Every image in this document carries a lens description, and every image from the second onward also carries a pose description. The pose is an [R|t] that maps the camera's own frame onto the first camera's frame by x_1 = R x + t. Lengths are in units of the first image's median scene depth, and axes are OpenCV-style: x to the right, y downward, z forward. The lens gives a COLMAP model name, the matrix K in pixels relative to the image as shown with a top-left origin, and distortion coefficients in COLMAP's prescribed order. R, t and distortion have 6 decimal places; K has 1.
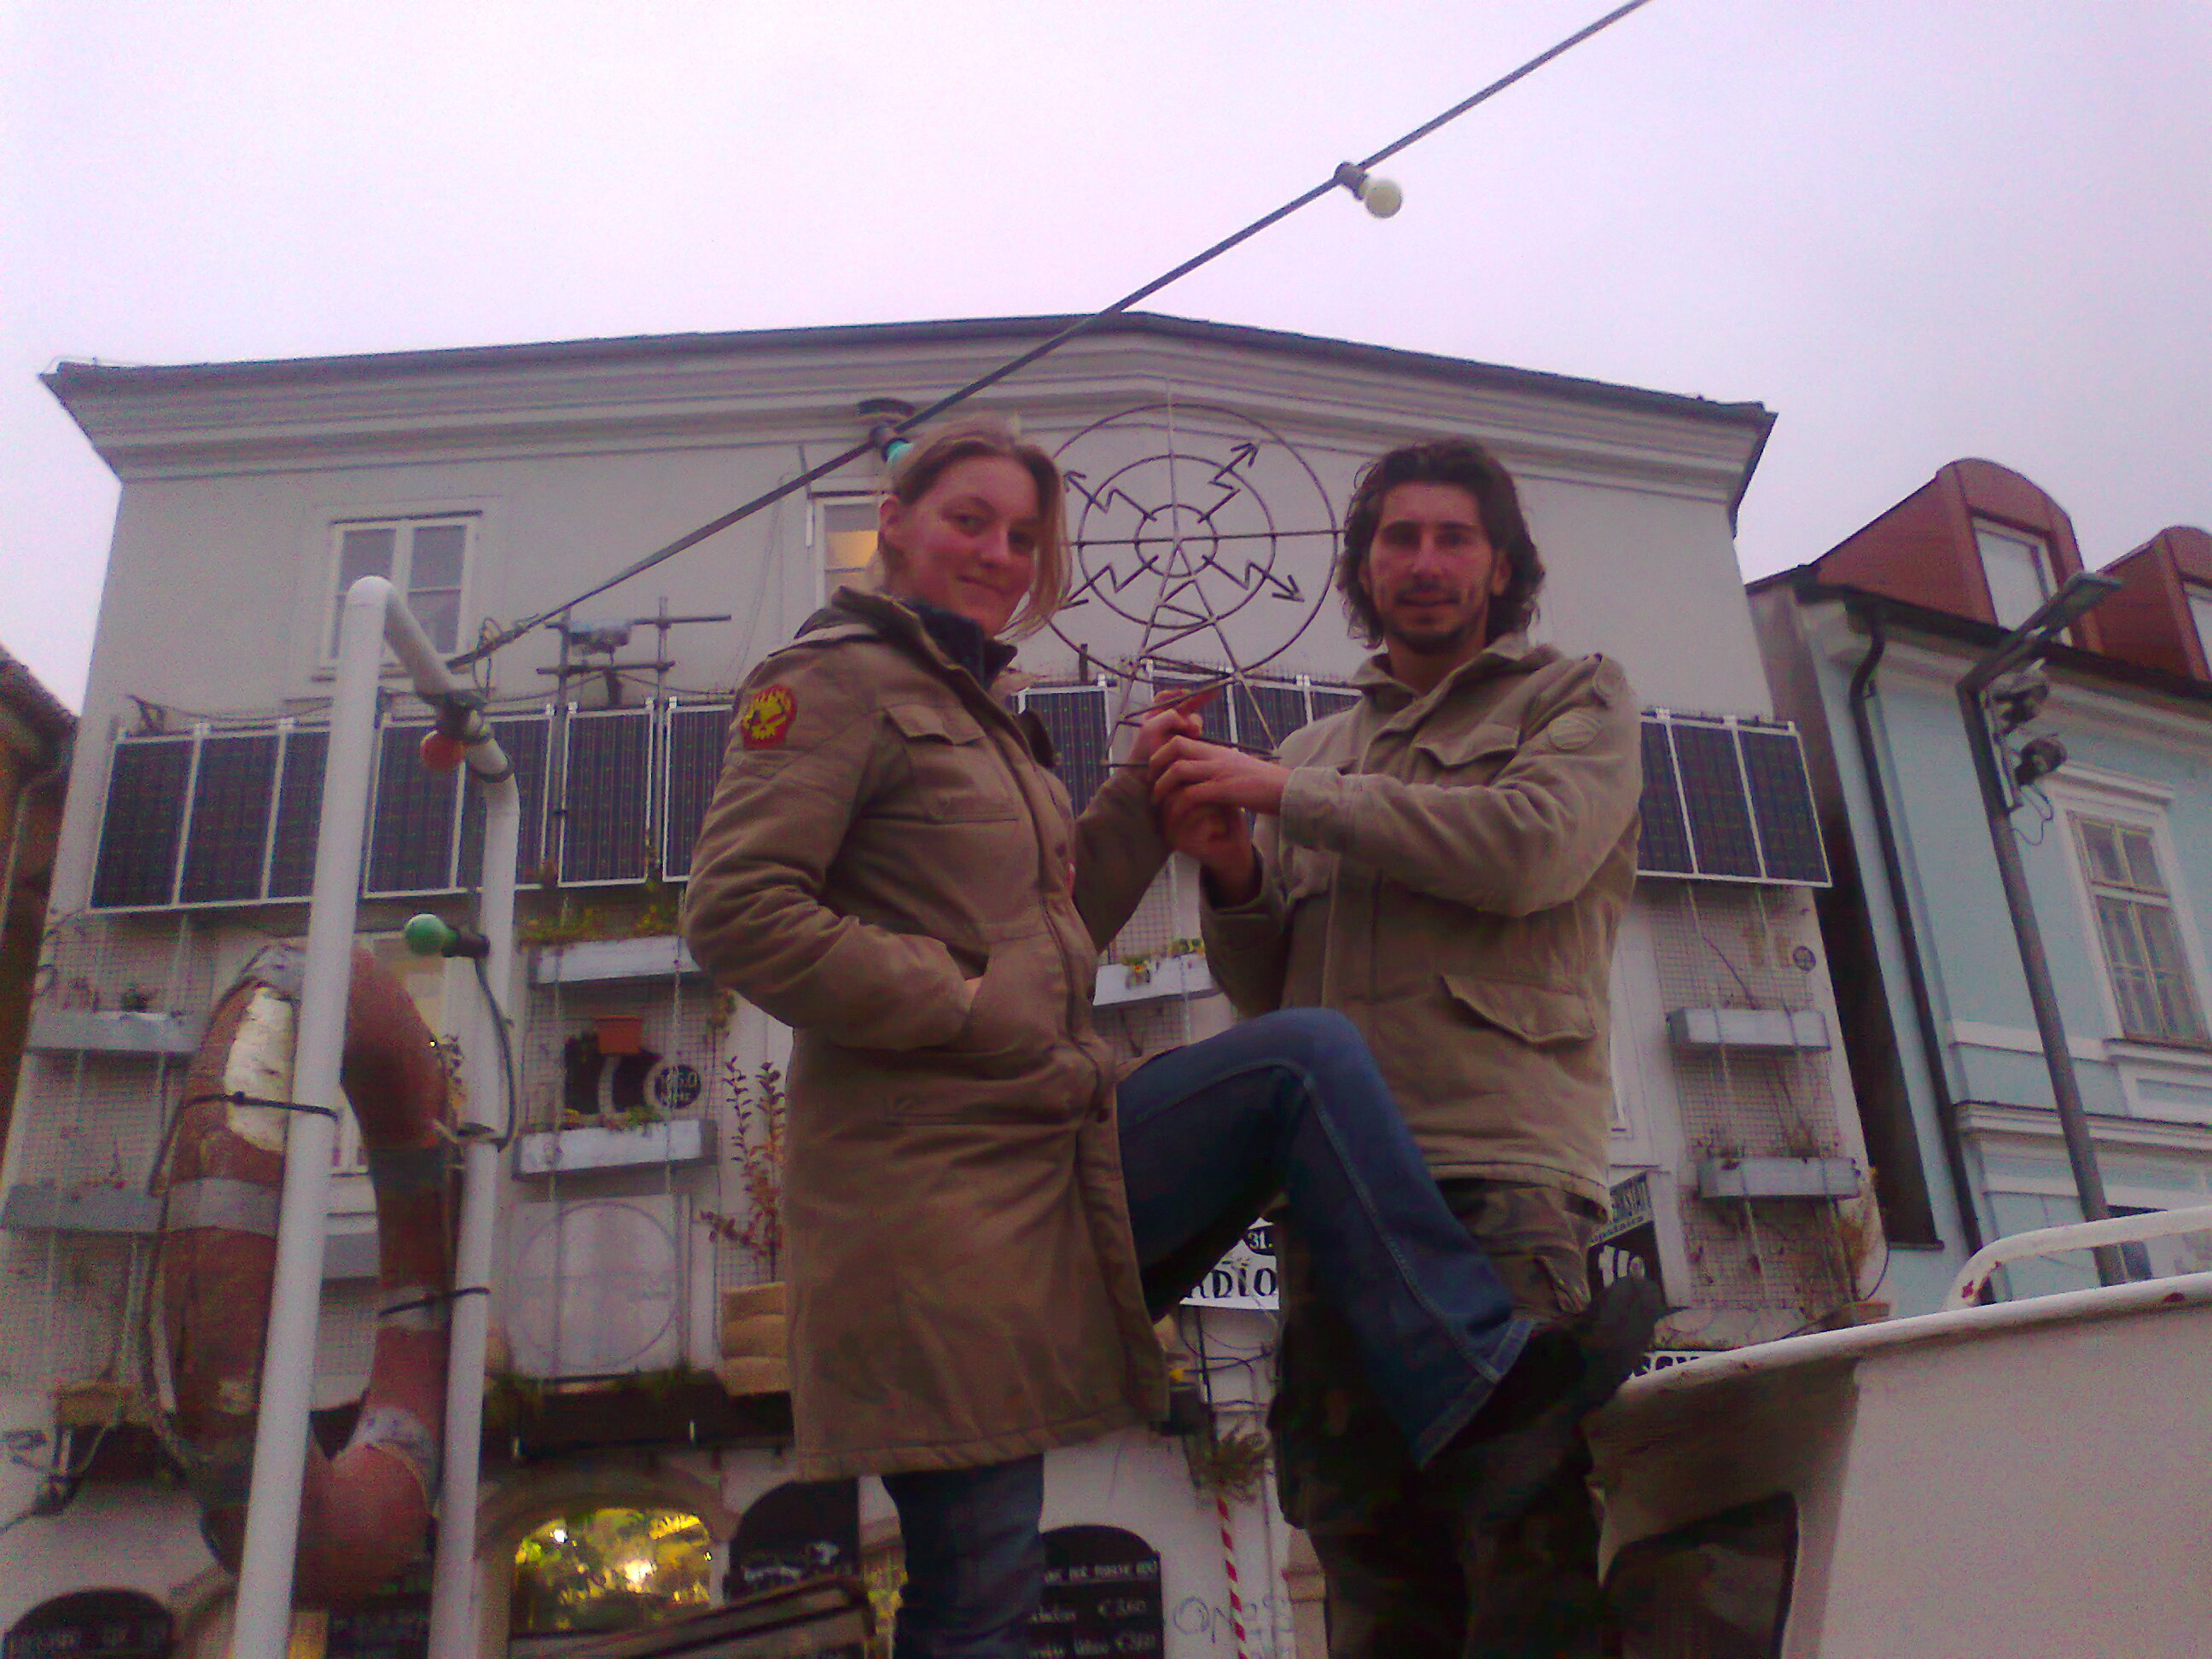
lens RADIAL K [[1982.7, 0, 1106.0], [0, 1982.7, 829.5], [0, 0, 1]] dist [-0.067092, 0.002234]
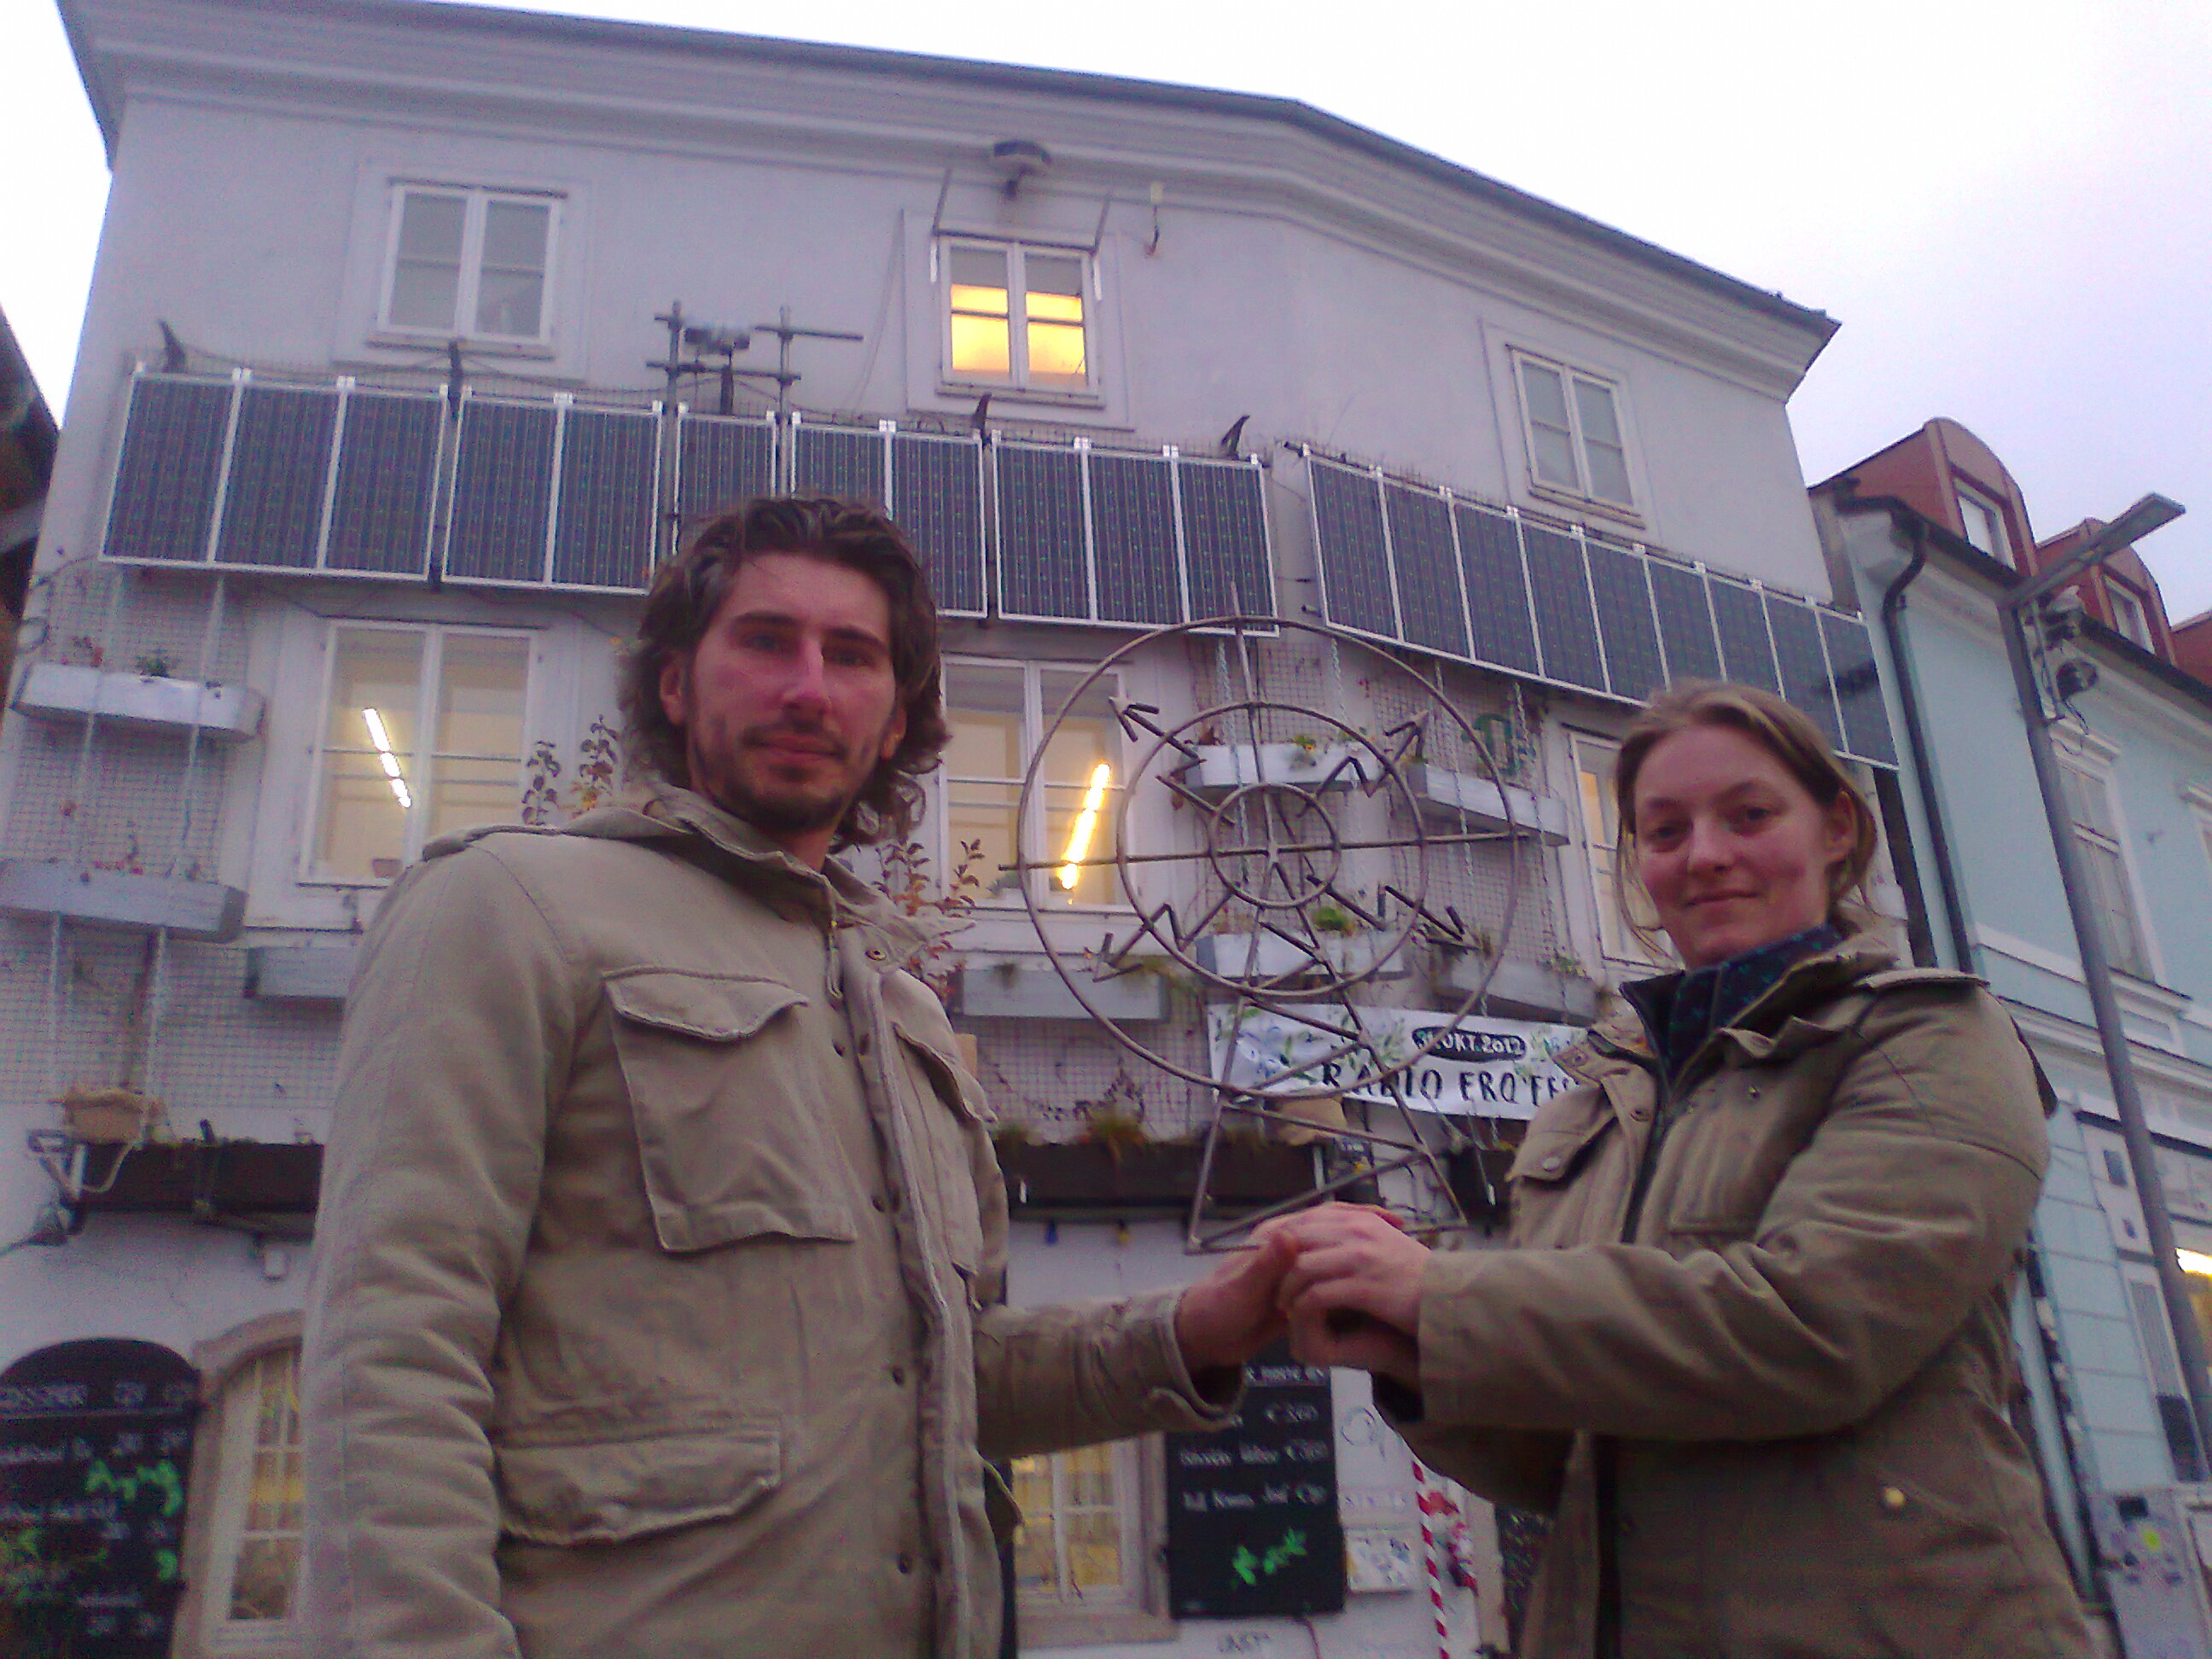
lens RADIAL K [[1982.7, 0, 1106.0], [0, 1982.7, 829.5], [0, 0, 1]] dist [-0.067092, 0.002234]
pose [[0.978827, 0.096816, 0.180344, -0.225574], [-0.094975, 0.995301, -0.018832, 0.125783], [-0.181320, 0.001305, 0.983423, 0.091361]]
